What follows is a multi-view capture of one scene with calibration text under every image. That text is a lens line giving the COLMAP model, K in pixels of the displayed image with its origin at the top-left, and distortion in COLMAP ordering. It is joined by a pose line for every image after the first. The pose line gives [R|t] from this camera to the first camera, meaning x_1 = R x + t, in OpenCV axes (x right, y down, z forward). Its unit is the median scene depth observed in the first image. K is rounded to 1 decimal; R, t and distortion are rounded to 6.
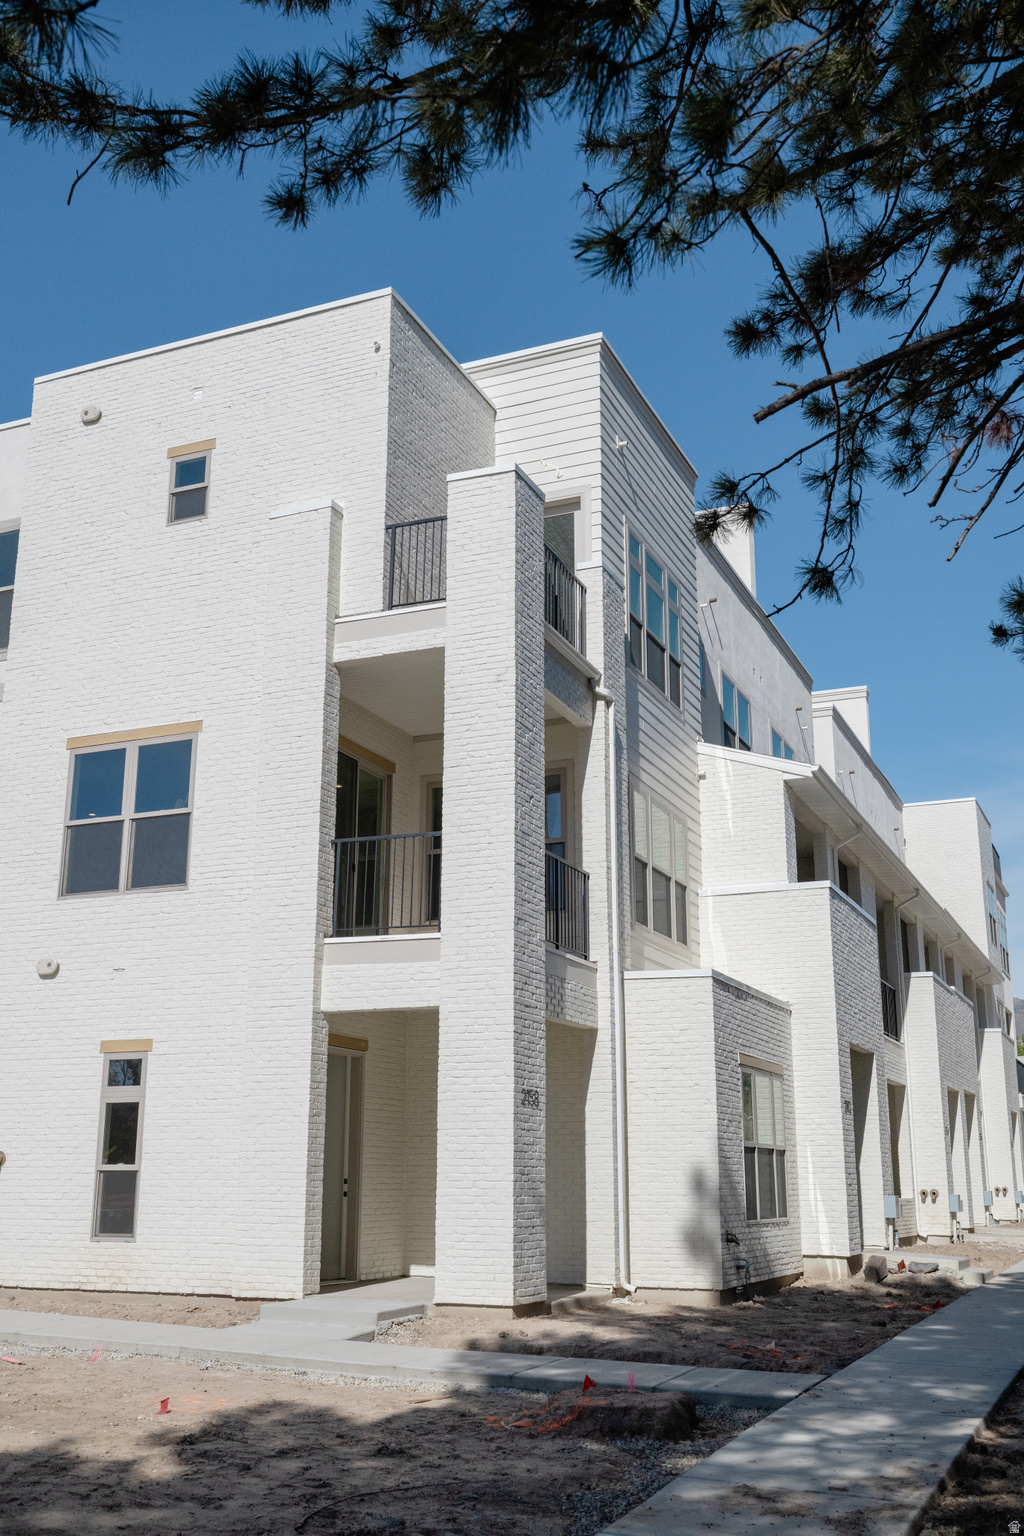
lens RADIAL K [[1490.8, 0, 507.9], [0, 1490.8, 769.6], [0, 0, 1]] dist [0.000443, 0.003903]
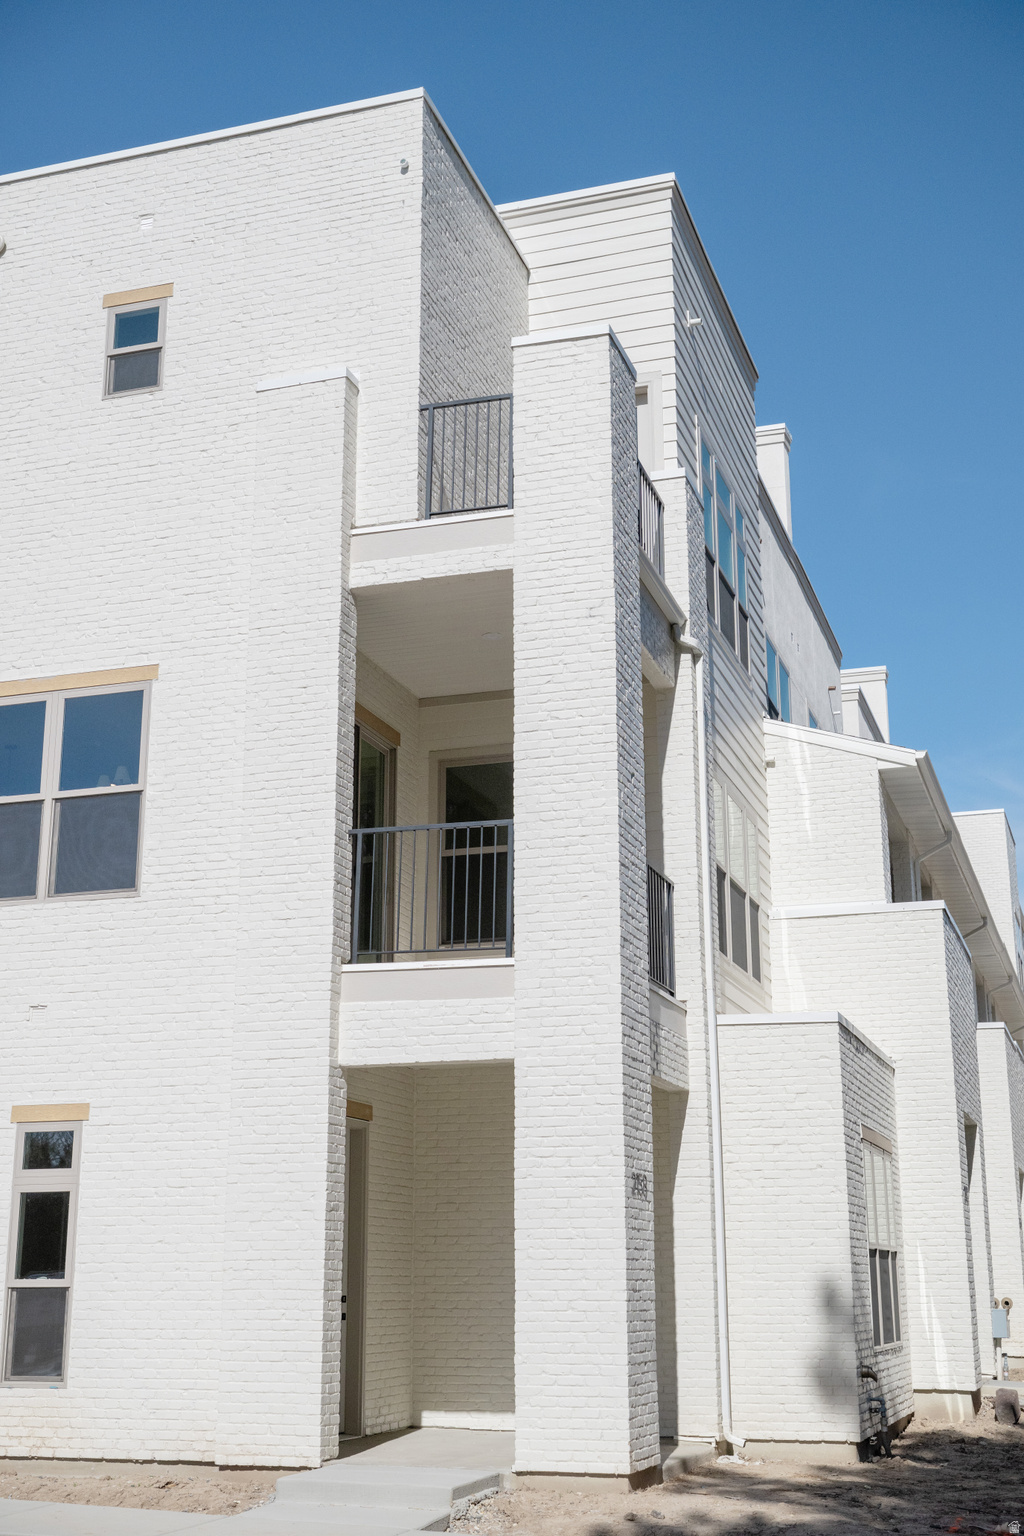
lens RADIAL K [[1827.3, 0, 520.6], [0, 1827.3, 759.8], [0, 0, 1]] dist [0.005657, -0.009371]
pose [[0.995392, 0.020180, 0.093745, -0.112917], [-0.019328, 0.999763, -0.009989, 0.019086], [-0.093924, 0.008131, 0.995546, 0.097620]]
